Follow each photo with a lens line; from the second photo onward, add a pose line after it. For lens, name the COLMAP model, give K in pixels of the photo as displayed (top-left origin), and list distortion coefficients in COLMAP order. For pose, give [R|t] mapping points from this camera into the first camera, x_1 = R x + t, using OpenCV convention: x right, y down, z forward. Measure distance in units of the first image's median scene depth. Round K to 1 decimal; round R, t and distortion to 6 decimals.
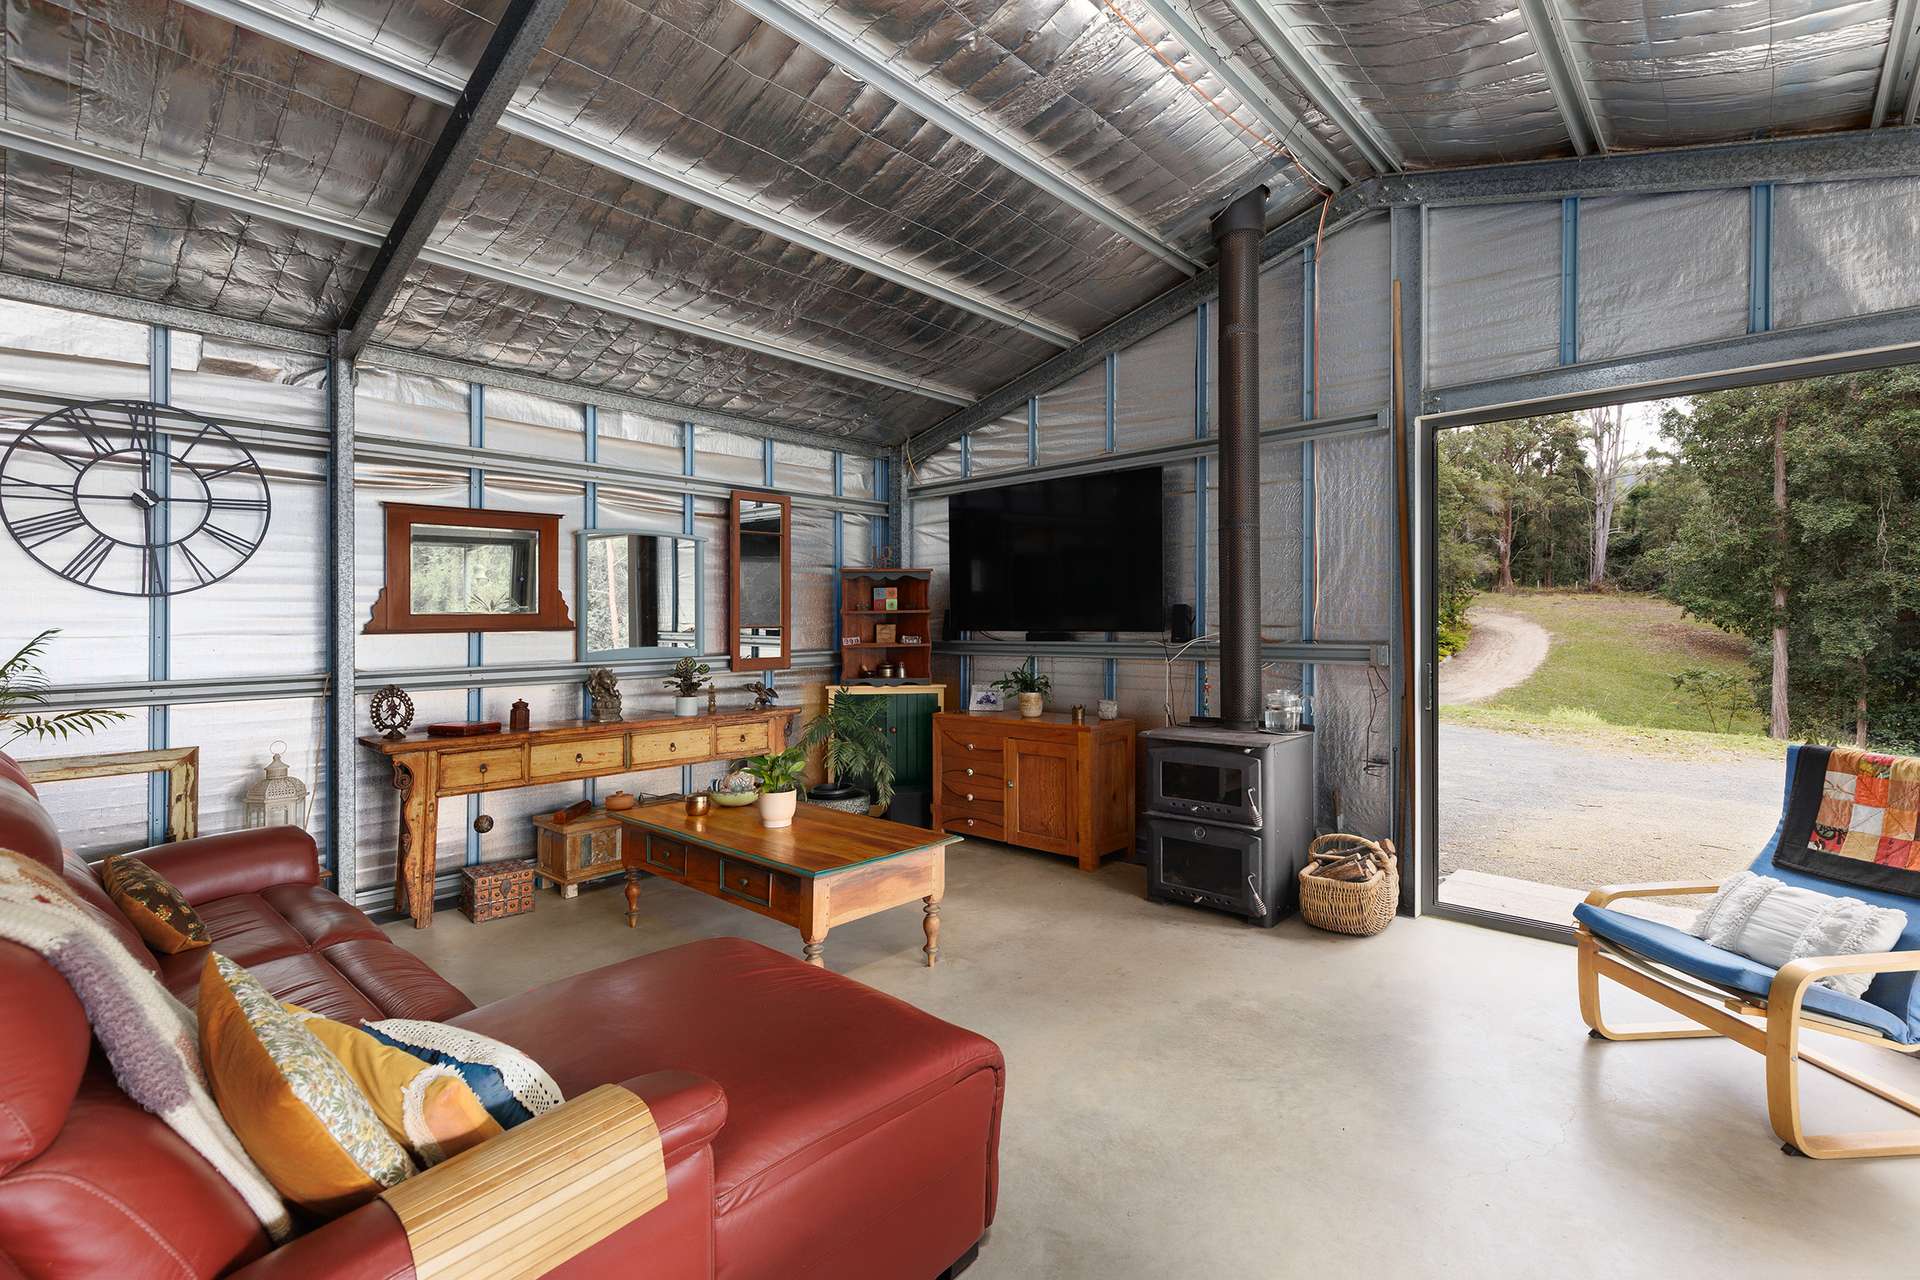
lens RADIAL K [[883.4, 0, 965.3], [0, 883.4, 628.1], [0, 0, 1]] dist [0.004575, 0.000066]
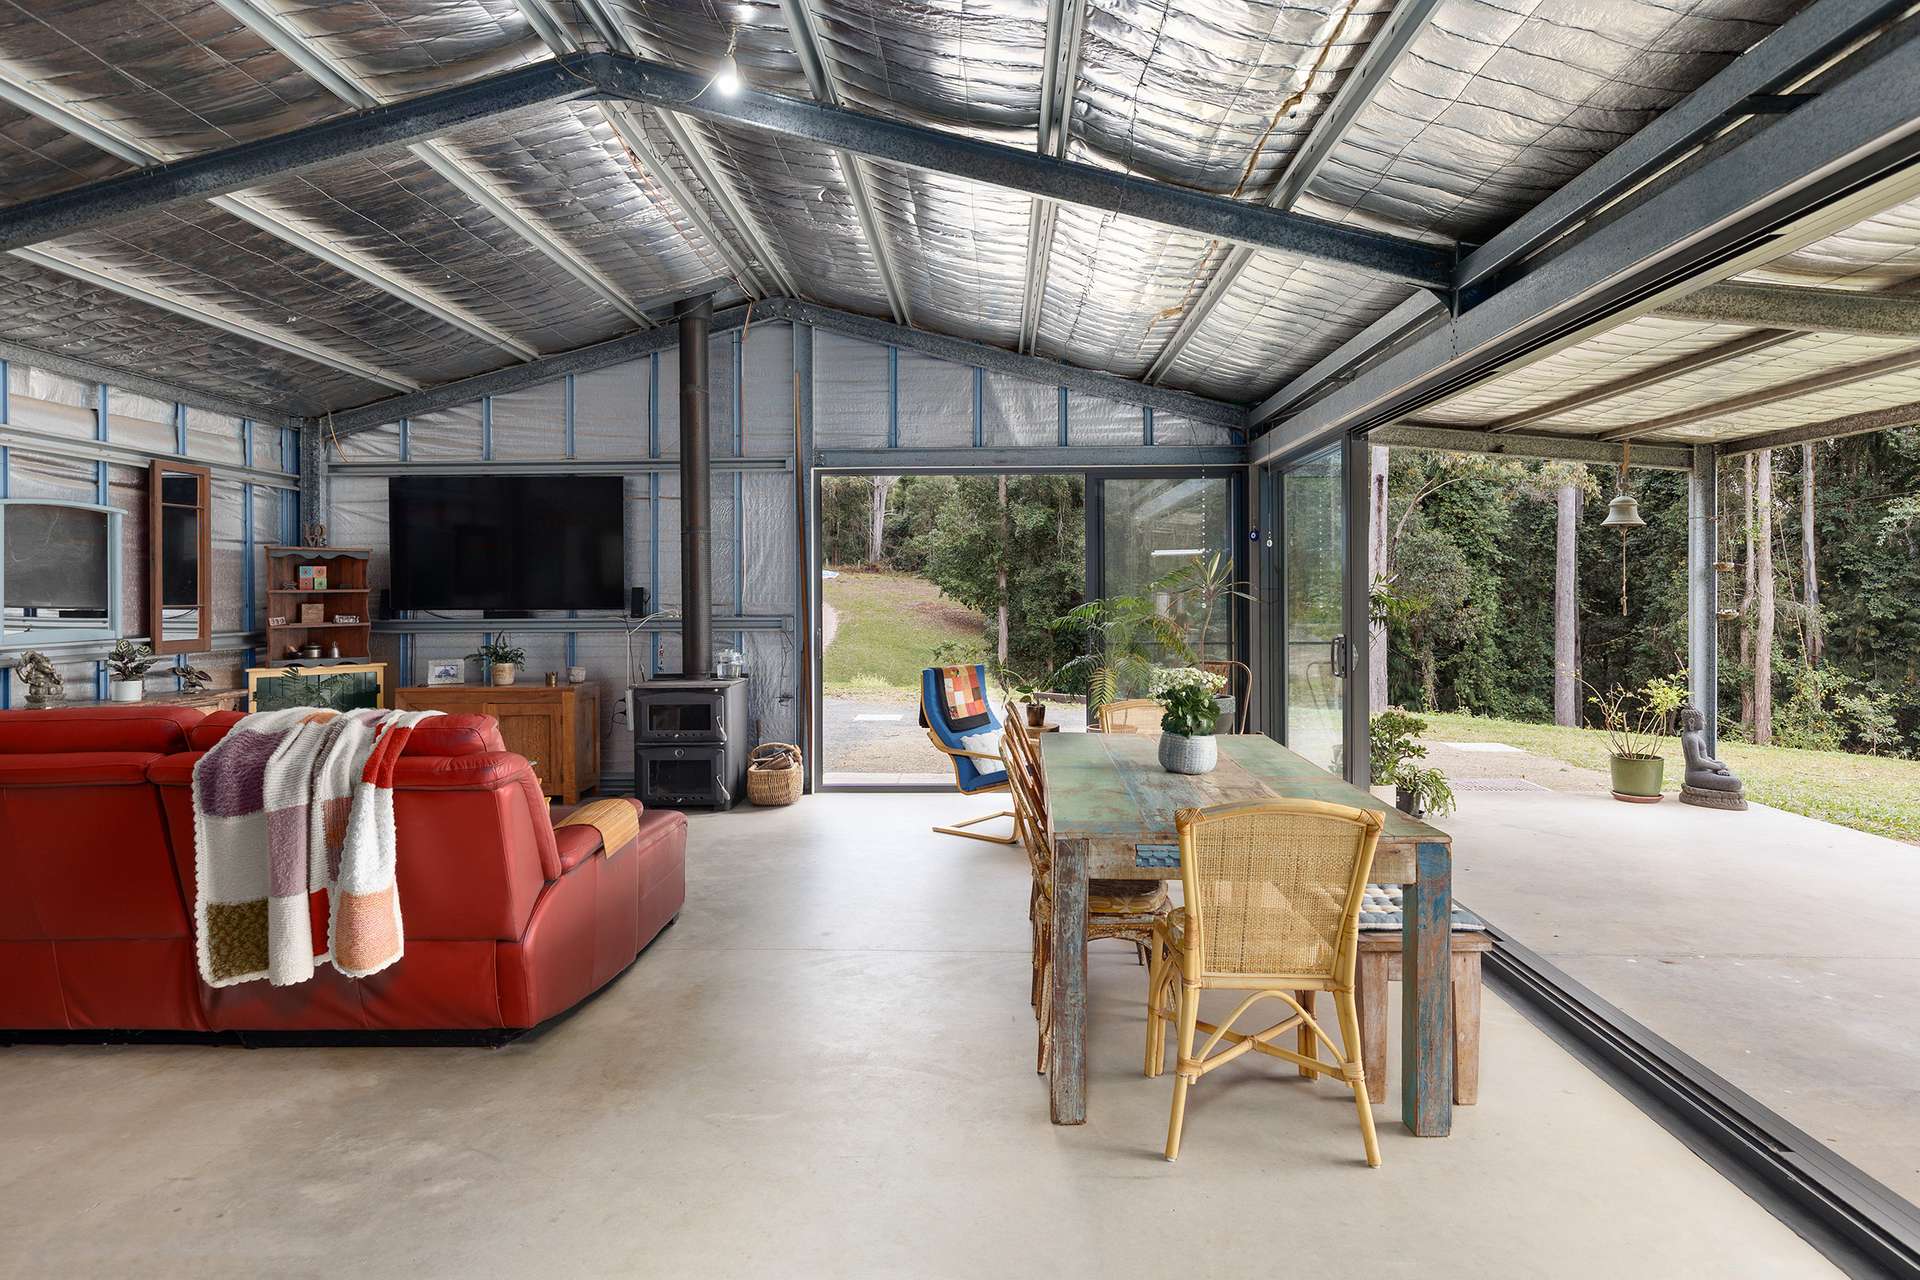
lens RADIAL K [[1079.7, 0, 961.8], [0, 1079.7, 601.9], [0, 0, 1]] dist [0.000632, 0.000278]
pose [[0.763863, -0.000579, 0.645379, -0.353616], [0.003949, 0.999985, -0.003776, 0.001092], [-0.645367, 0.005433, 0.763853, -0.421791]]
